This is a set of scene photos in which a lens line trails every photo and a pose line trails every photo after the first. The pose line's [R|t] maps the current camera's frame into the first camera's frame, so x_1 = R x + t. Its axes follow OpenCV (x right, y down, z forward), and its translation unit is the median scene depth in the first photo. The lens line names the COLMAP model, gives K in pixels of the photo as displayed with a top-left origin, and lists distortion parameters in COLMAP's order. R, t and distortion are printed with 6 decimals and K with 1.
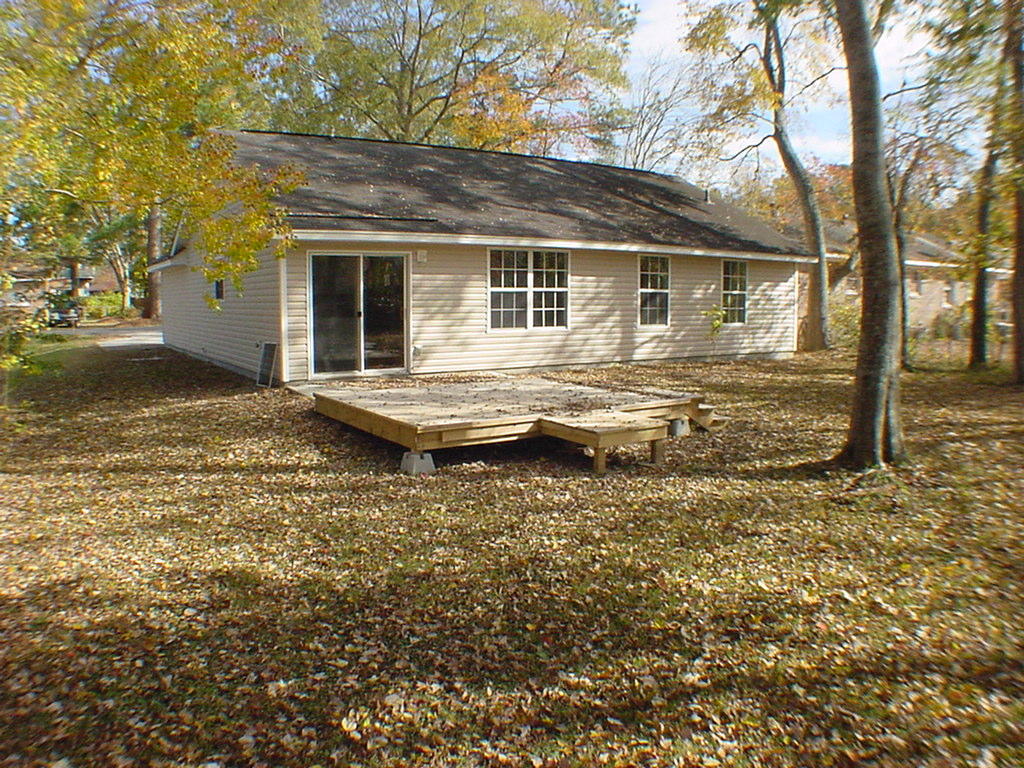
lens RADIAL K [[798.8, 0, 512.0], [0, 798.8, 384.0], [0, 0, 1]] dist [-0.221353, 0.008704]
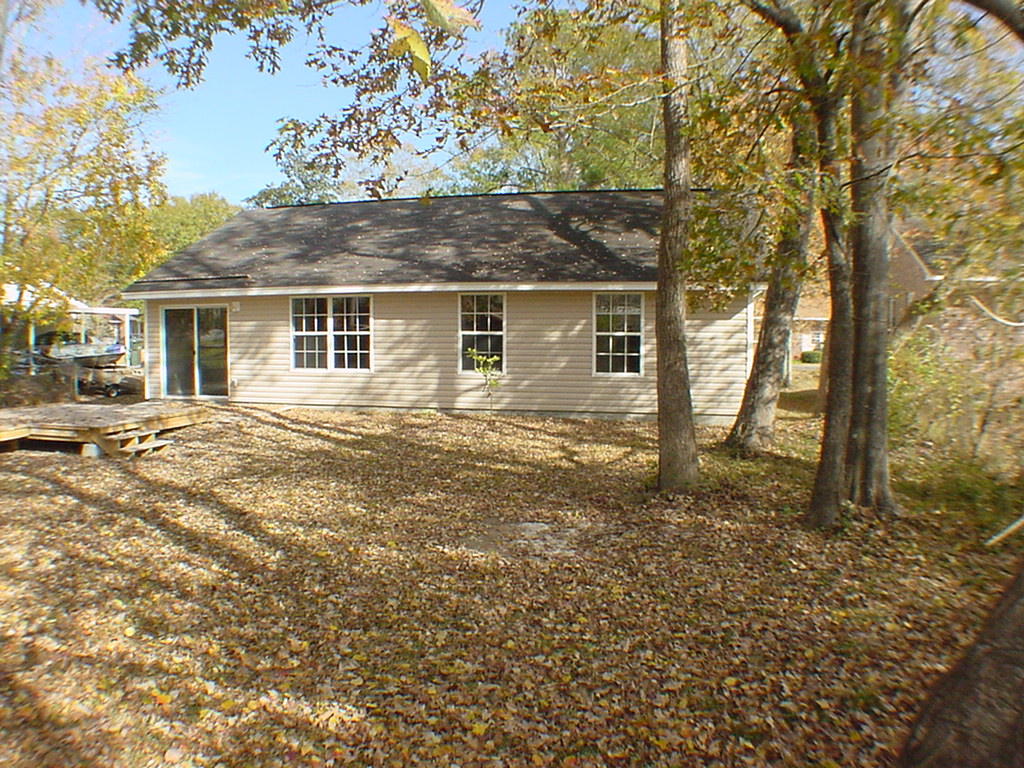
lens RADIAL K [[798.8, 0, 512.0], [0, 798.8, 384.0], [0, 0, 1]] dist [-0.221353, 0.008704]
pose [[0.672539, 0.043082, -0.738807, 0.962514], [-0.088471, 0.995825, -0.022467, -0.047066], [0.734754, 0.080473, 0.673543, 0.458490]]
